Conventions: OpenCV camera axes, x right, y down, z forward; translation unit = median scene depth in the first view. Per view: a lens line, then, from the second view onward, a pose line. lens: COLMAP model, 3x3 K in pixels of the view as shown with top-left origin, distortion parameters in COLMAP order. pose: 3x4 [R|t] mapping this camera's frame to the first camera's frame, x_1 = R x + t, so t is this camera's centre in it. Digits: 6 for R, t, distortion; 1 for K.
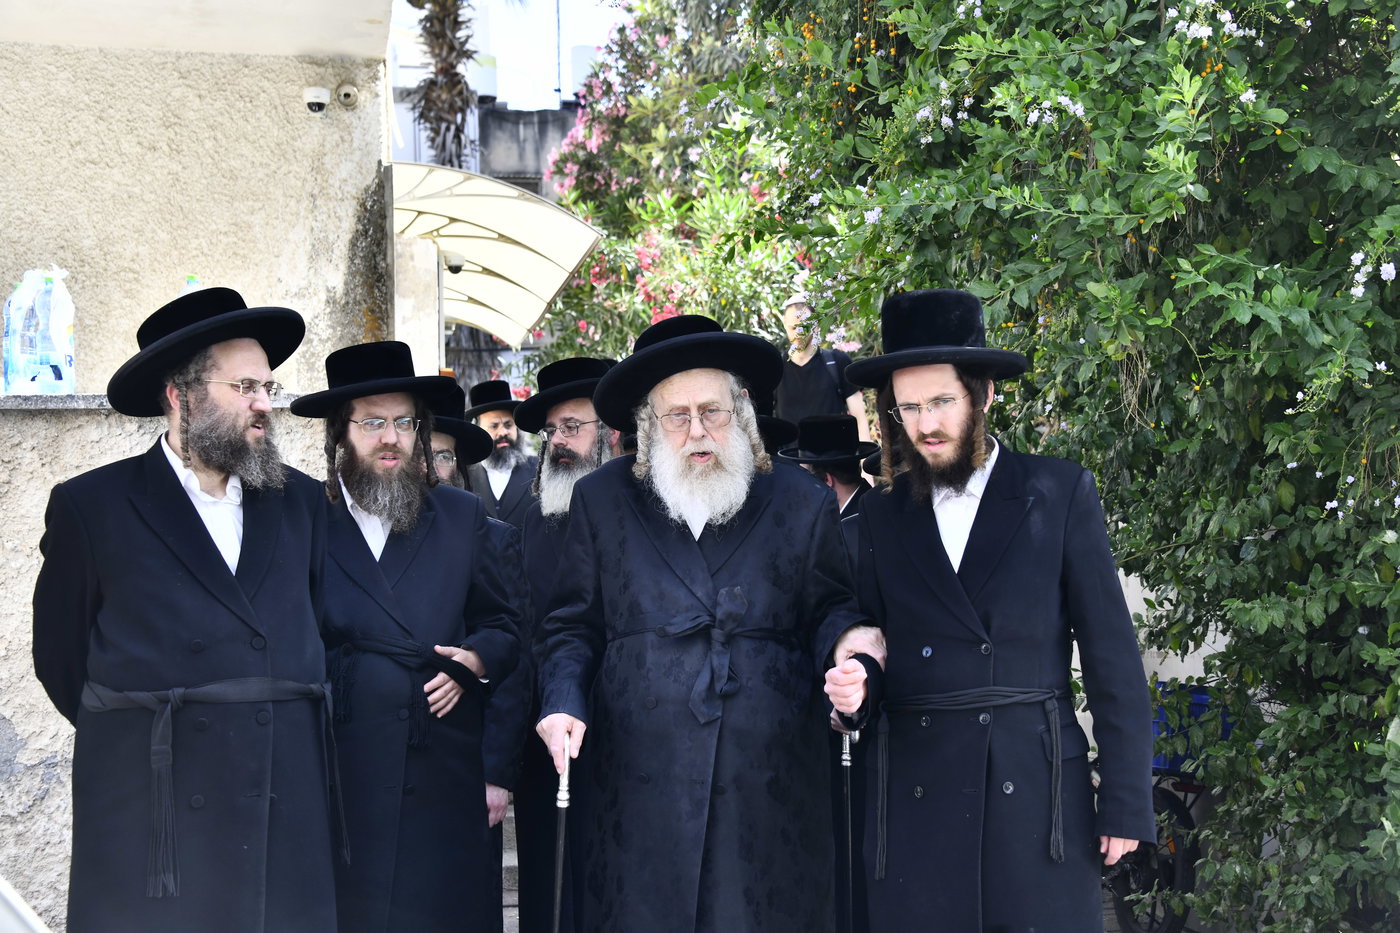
lens RADIAL K [[2226.5, 0, 699.6], [0, 2226.5, 465.8], [0, 0, 1]] dist [0.026015, 0.000000]
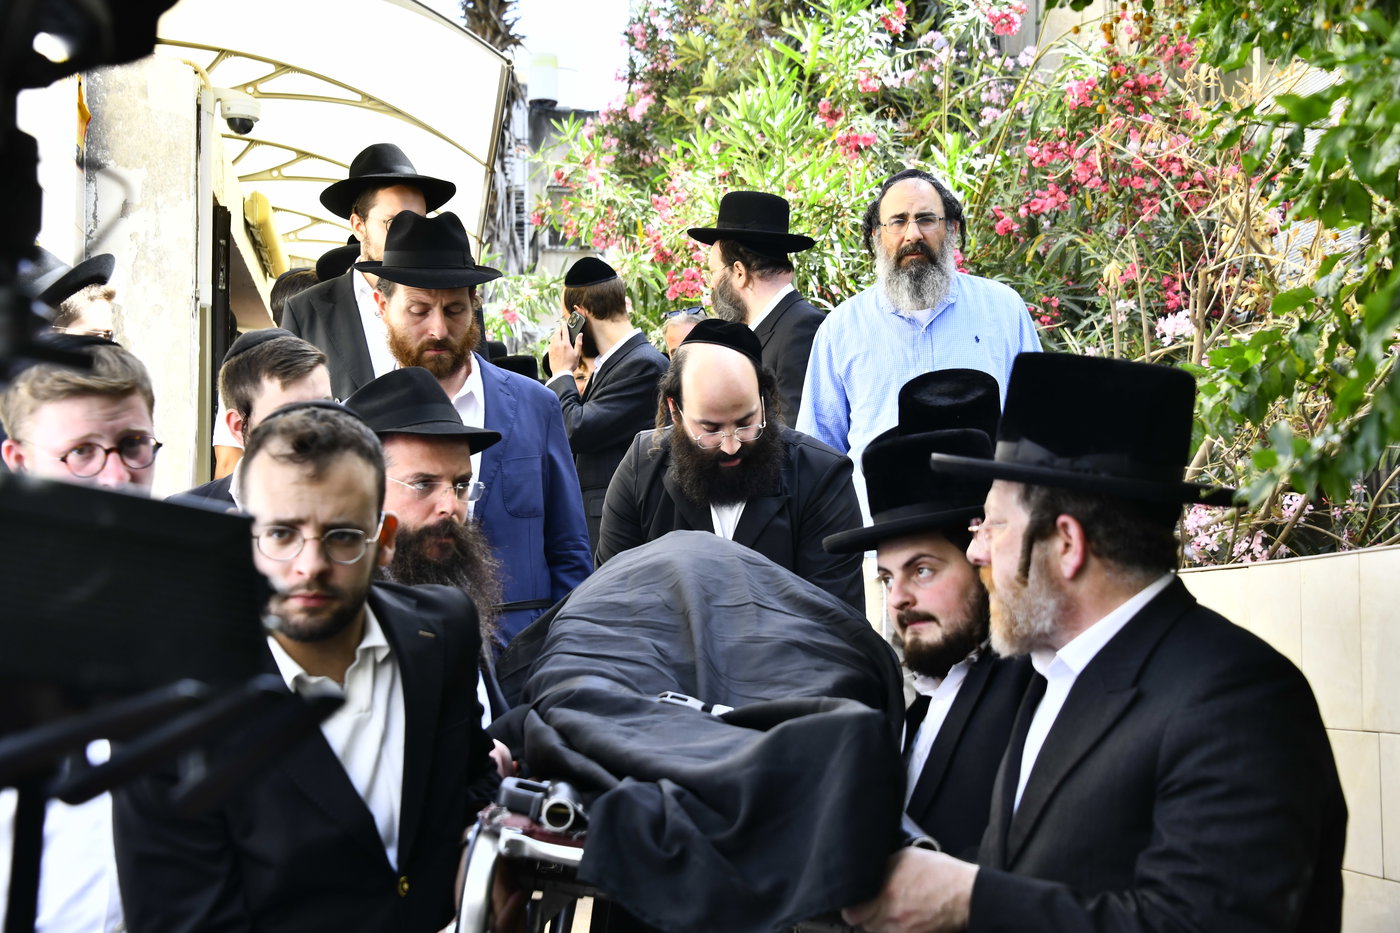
lens RADIAL K [[2226.5, 0, 700.9], [0, 2226.5, 468.3], [0, 0, 1]] dist [0.026015, 0.000000]
pose [[0.998917, 0.013617, -0.044486, 0.012462], [-0.014749, 0.999573, -0.025211, 0.003670], [0.044124, 0.025840, 0.998692, 0.198649]]
